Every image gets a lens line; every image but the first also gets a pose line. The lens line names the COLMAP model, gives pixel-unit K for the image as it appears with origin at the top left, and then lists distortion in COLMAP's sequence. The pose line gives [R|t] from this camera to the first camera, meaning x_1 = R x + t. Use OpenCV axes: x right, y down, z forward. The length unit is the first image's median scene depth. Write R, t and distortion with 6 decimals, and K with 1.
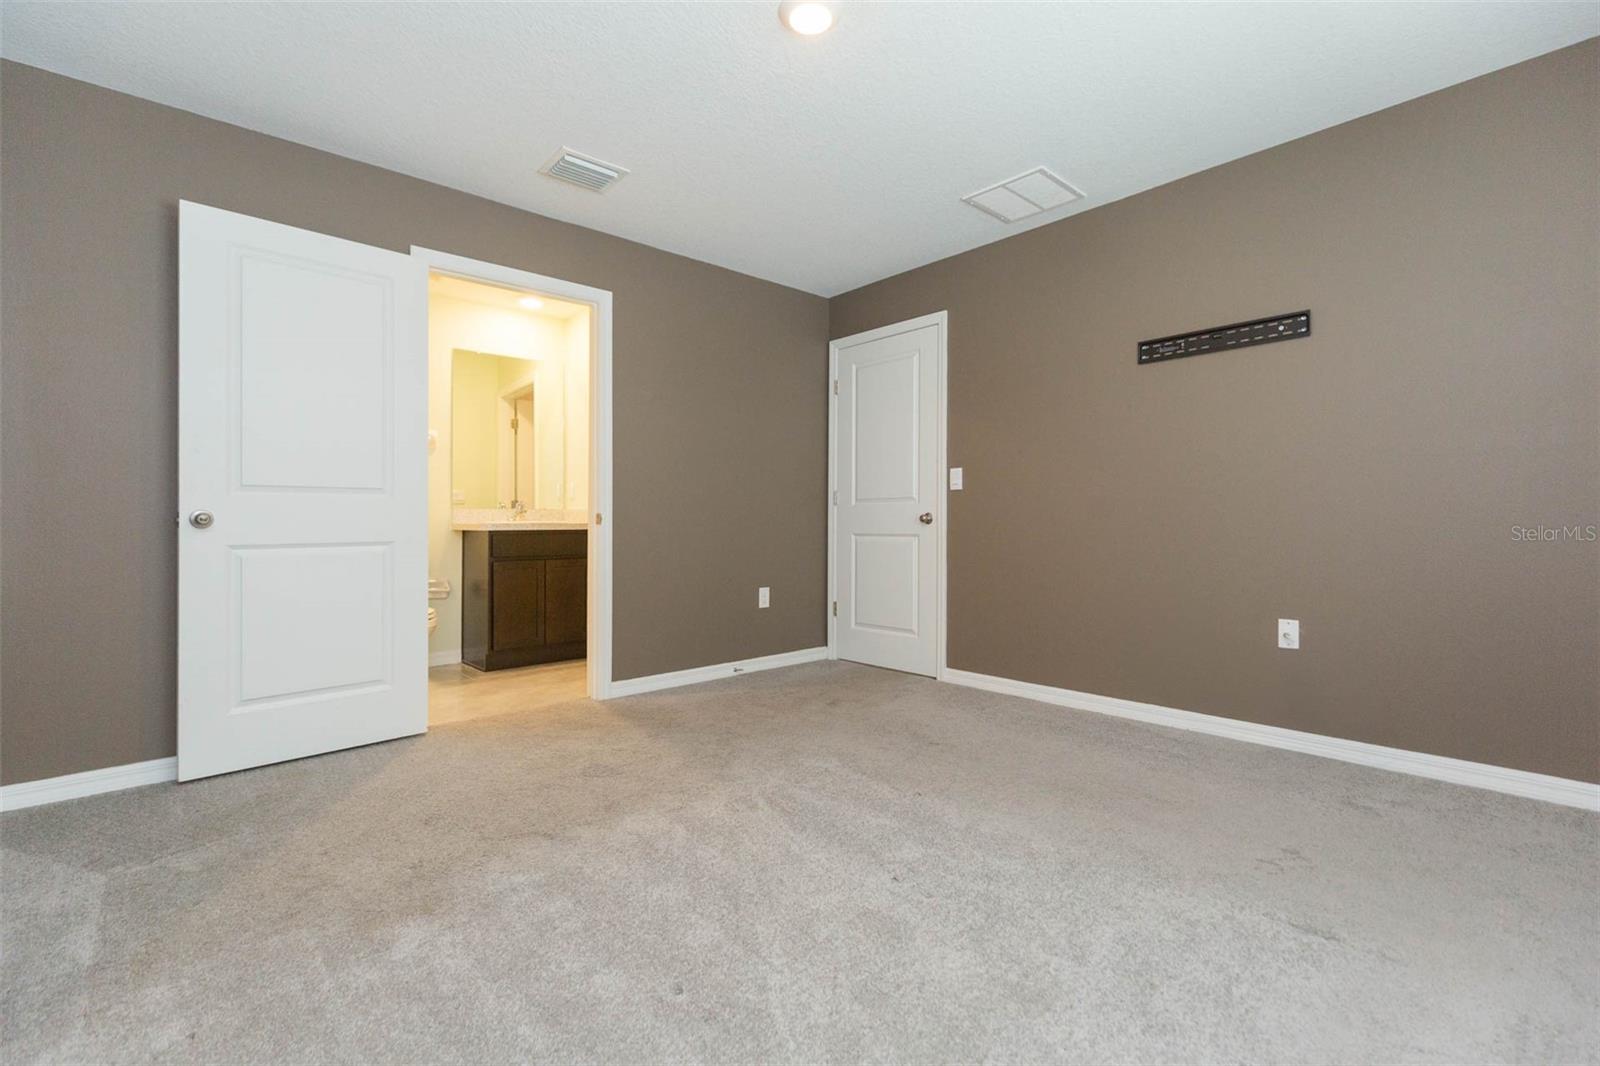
lens RADIAL K [[725.4, 0, 809.4], [0, 725.4, 519.6], [0, 0, 1]] dist [0.002631, -0.000082]
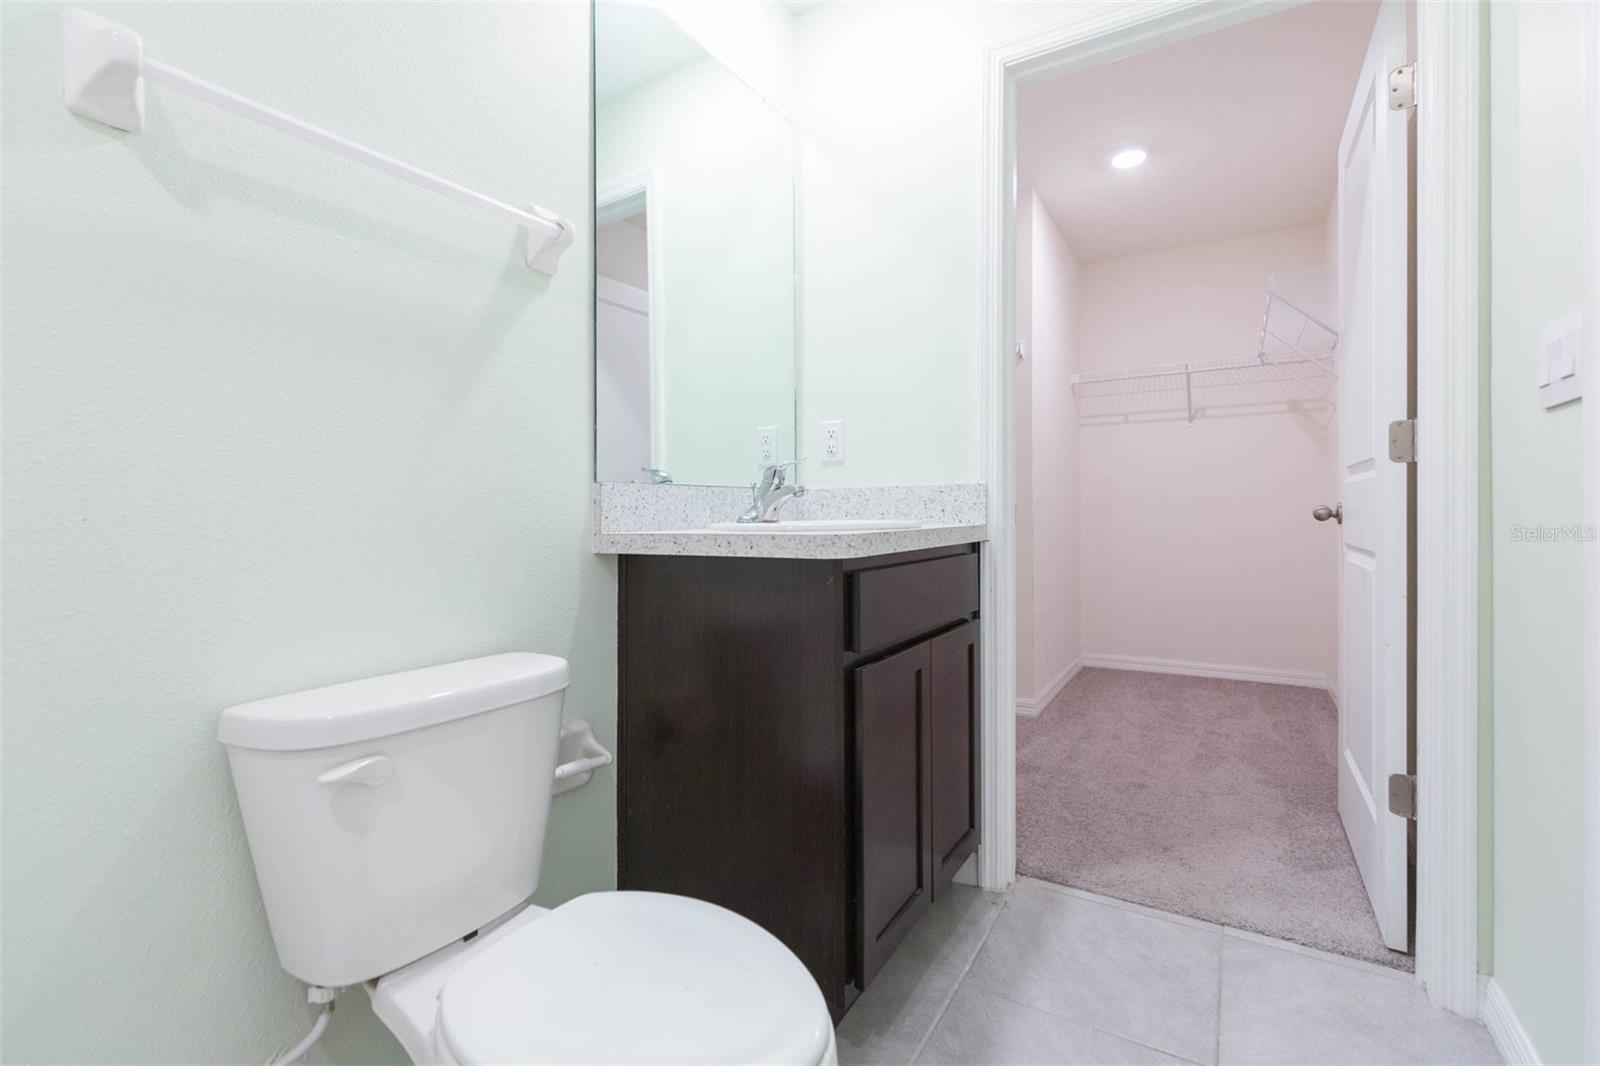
lens RADIAL K [[725.4, 0, 809.4], [0, 725.4, 519.6], [0, 0, 1]] dist [0.002631, -0.000082]
pose [[0.957813, -0.016238, 0.286934, -0.490566], [0.012086, 0.999795, 0.016236, -0.003983], [-0.287139, -0.012083, 0.957813, 0.678612]]
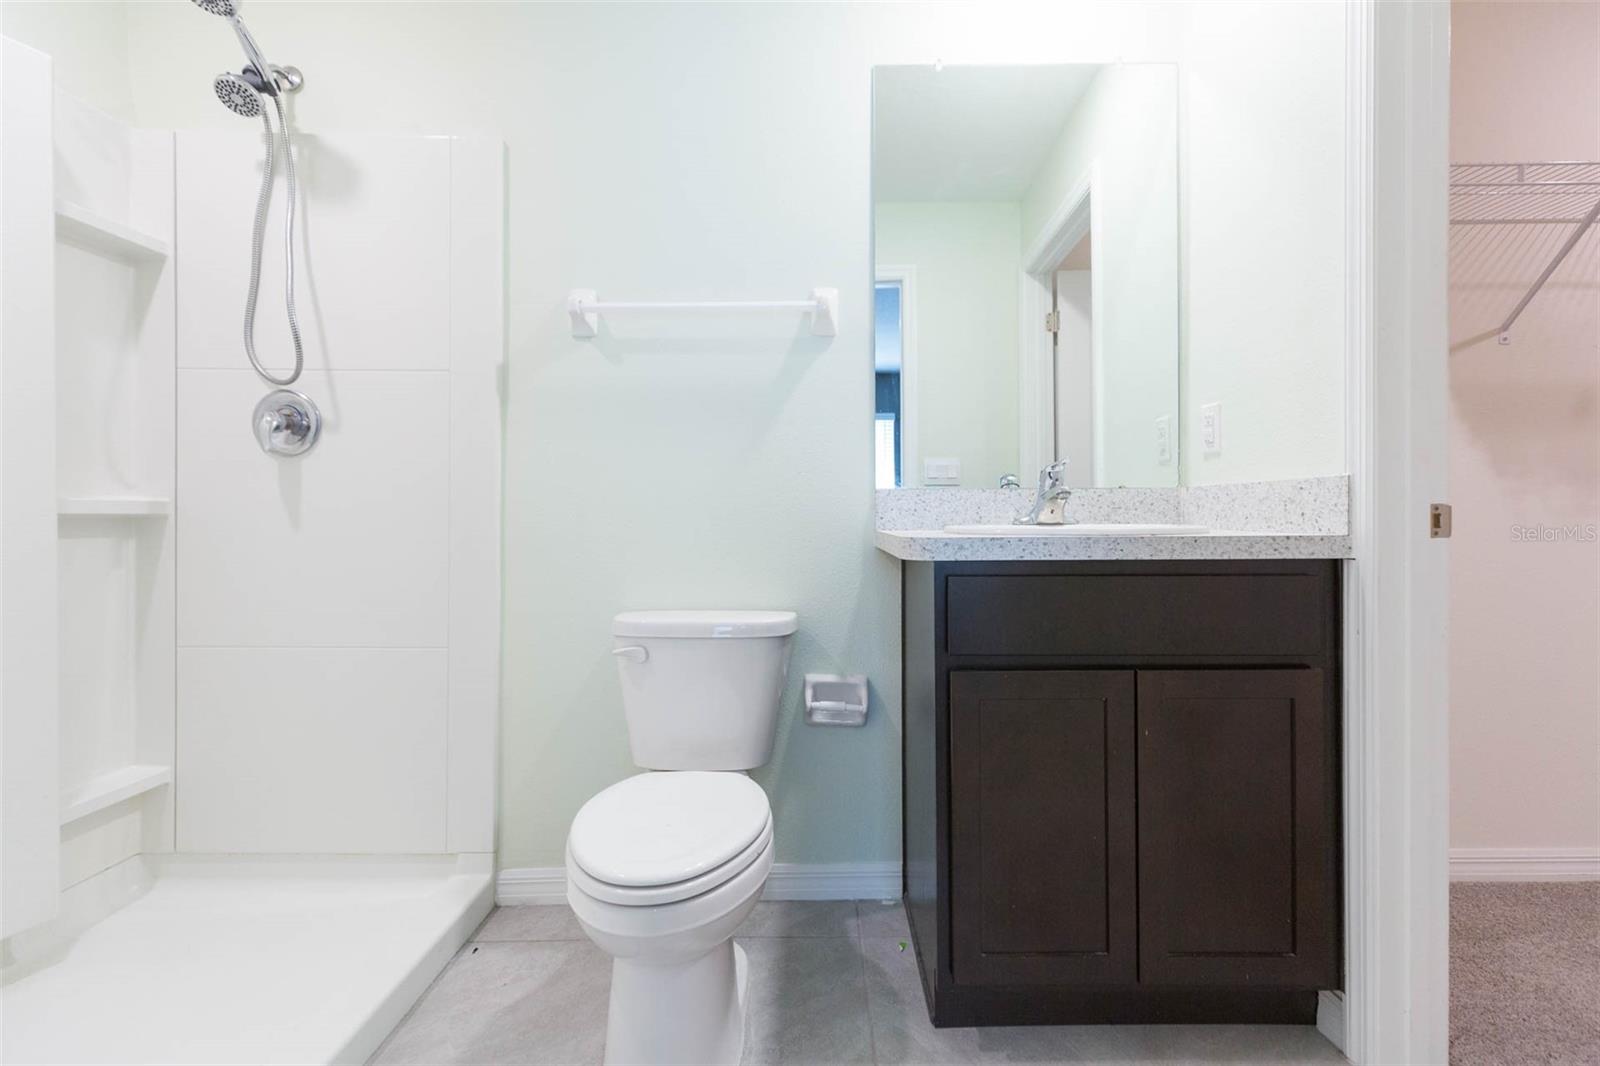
lens RADIAL K [[725.4, 0, 809.4], [0, 725.4, 519.6], [0, 0, 1]] dist [0.002631, -0.000082]
pose [[0.741774, -0.000670, -0.670650, -0.261519], [0.011029, 0.999876, 0.011200, -0.004805], [0.670559, -0.015704, 0.741690, 0.689688]]
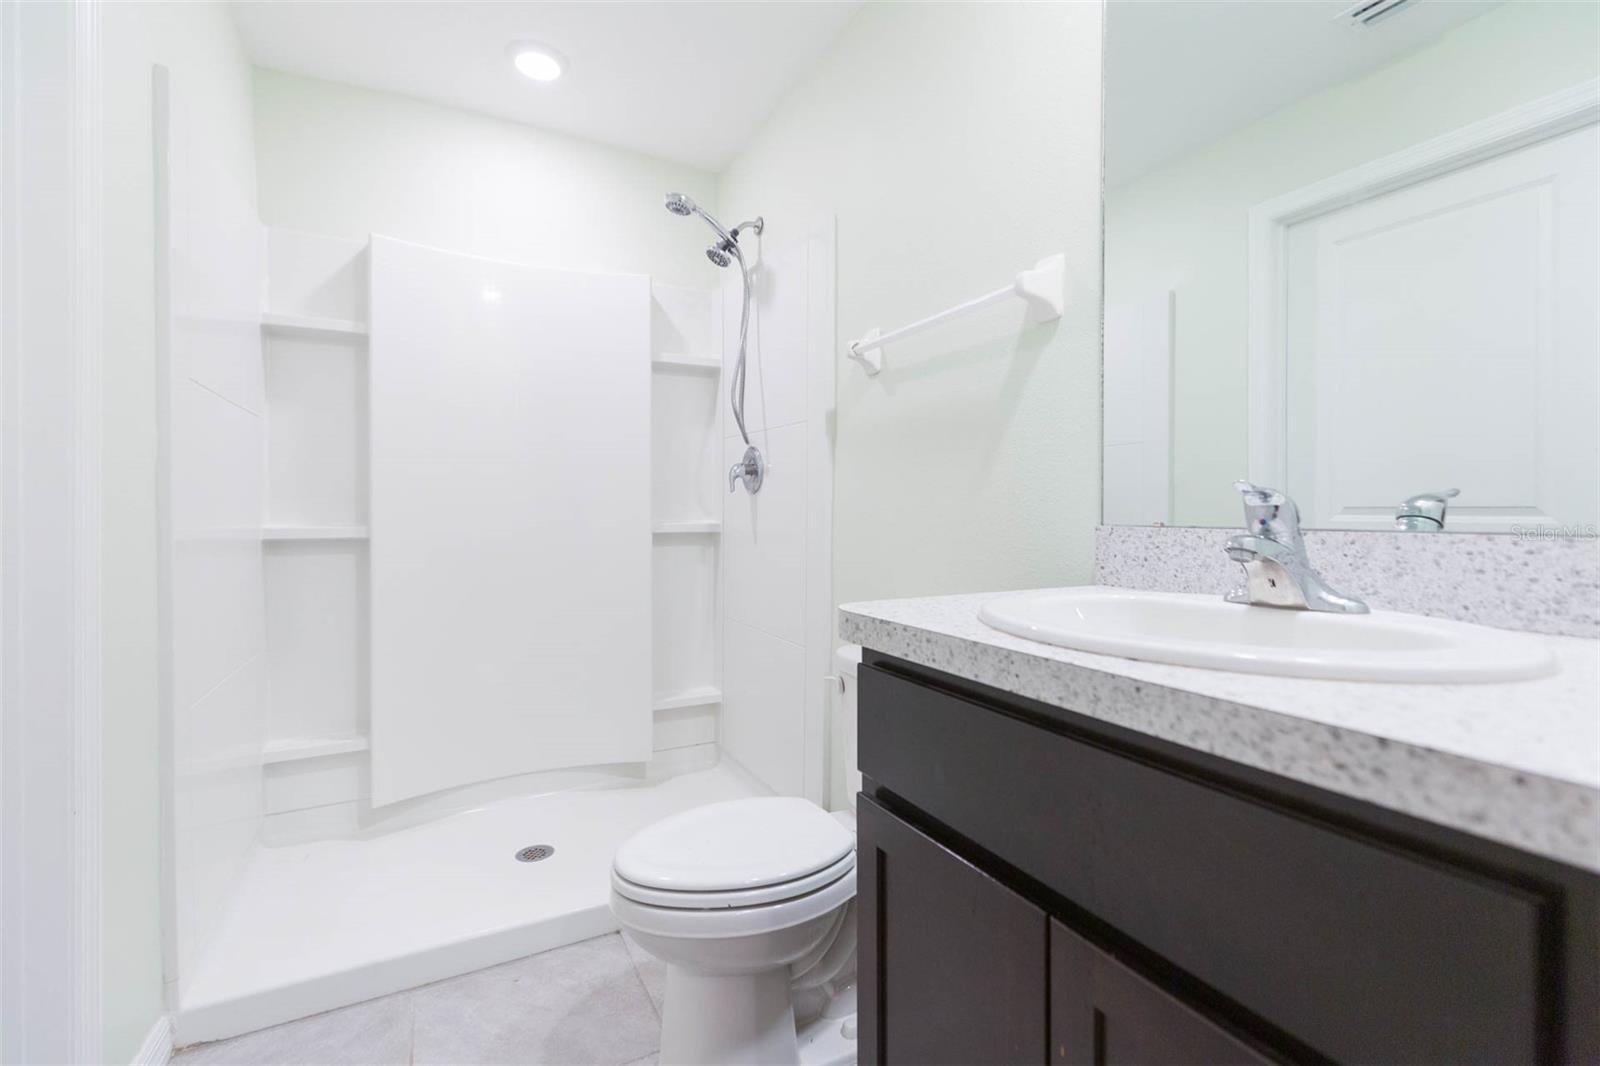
lens RADIAL K [[725.4, 0, 809.4], [0, 725.4, 519.6], [0, 0, 1]] dist [0.002631, -0.000082]
pose [[-0.248845, 0.011203, -0.968478, -0.208370], [0.009014, 0.999917, 0.009251, -0.021383], [0.968501, -0.006428, -0.248926, 0.955456]]
